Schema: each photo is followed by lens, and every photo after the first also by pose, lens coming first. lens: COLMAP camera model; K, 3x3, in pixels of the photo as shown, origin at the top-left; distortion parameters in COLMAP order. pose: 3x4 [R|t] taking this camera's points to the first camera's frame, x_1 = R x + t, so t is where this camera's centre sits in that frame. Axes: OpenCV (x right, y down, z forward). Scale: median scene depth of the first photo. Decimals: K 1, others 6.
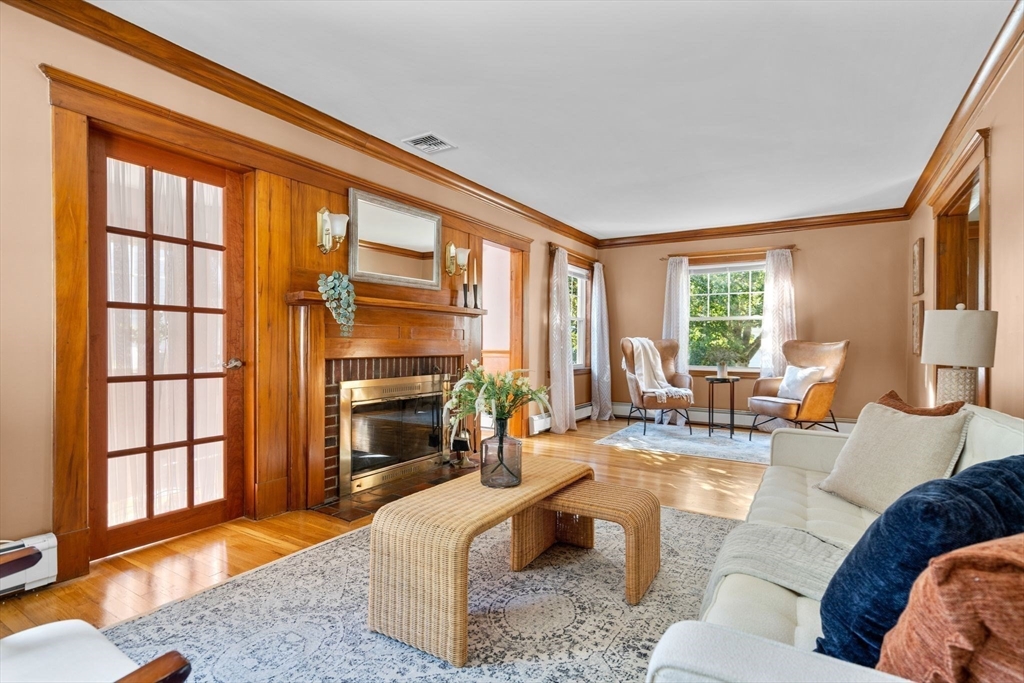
lens RADIAL K [[504.1, 0, 510.6], [0, 504.1, 346.2], [0, 0, 1]] dist [0.004178, 0.000851]
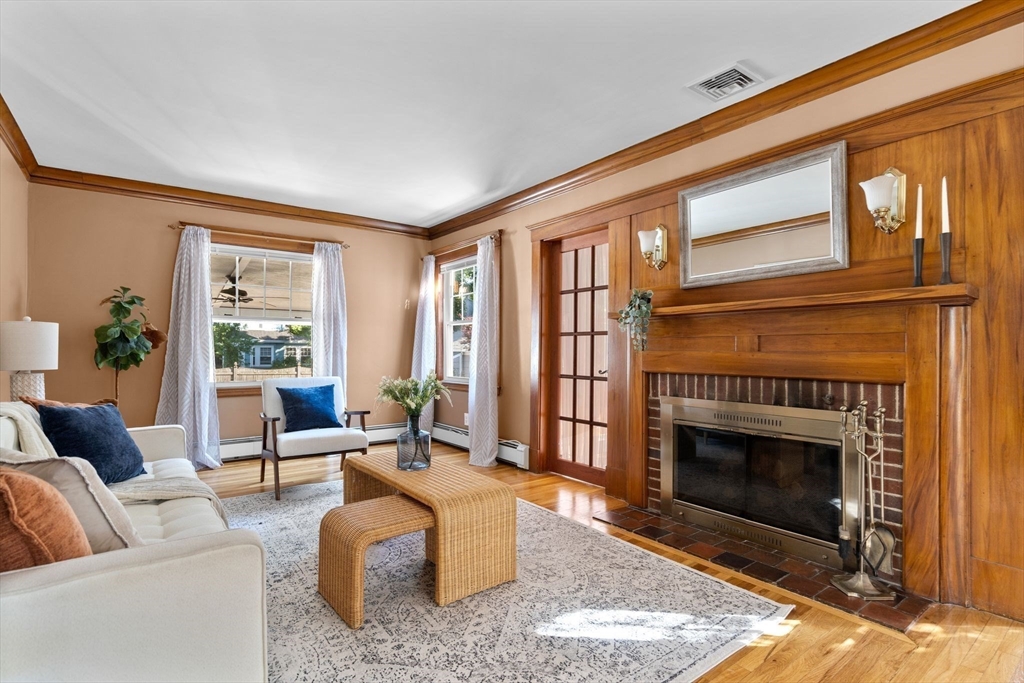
lens RADIAL K [[504.1, 0, 513.4], [0, 504.1, 345.2], [0, 0, 1]] dist [0.004178, 0.000851]
pose [[-0.360111, -0.020566, -0.932683, 0.761805], [-0.013901, 0.999764, -0.016678, -0.008800], [0.932806, 0.006959, -0.360312, 1.201049]]
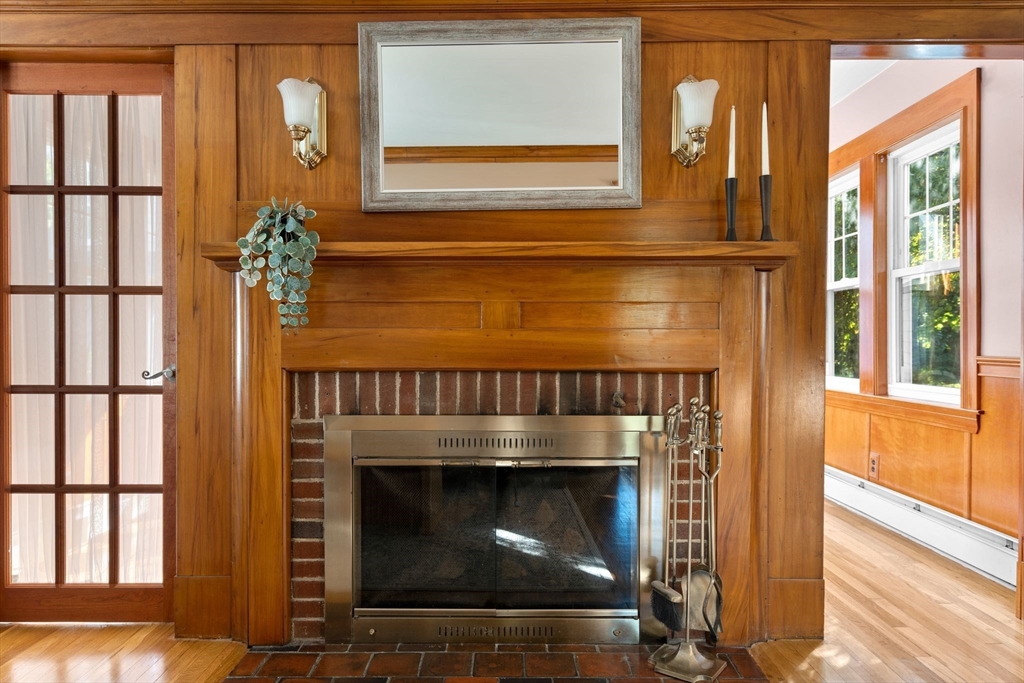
lens RADIAL K [[714.1, 0, 509.9], [0, 714.1, 353.8], [0, 0, 1]] dist [0.004896, -0.000601]
pose [[0.524027, 0.006791, -0.851675, 0.408713], [-0.002811, 0.999977, 0.006244, 0.004088], [0.851697, -0.000878, 0.524033, 0.866078]]
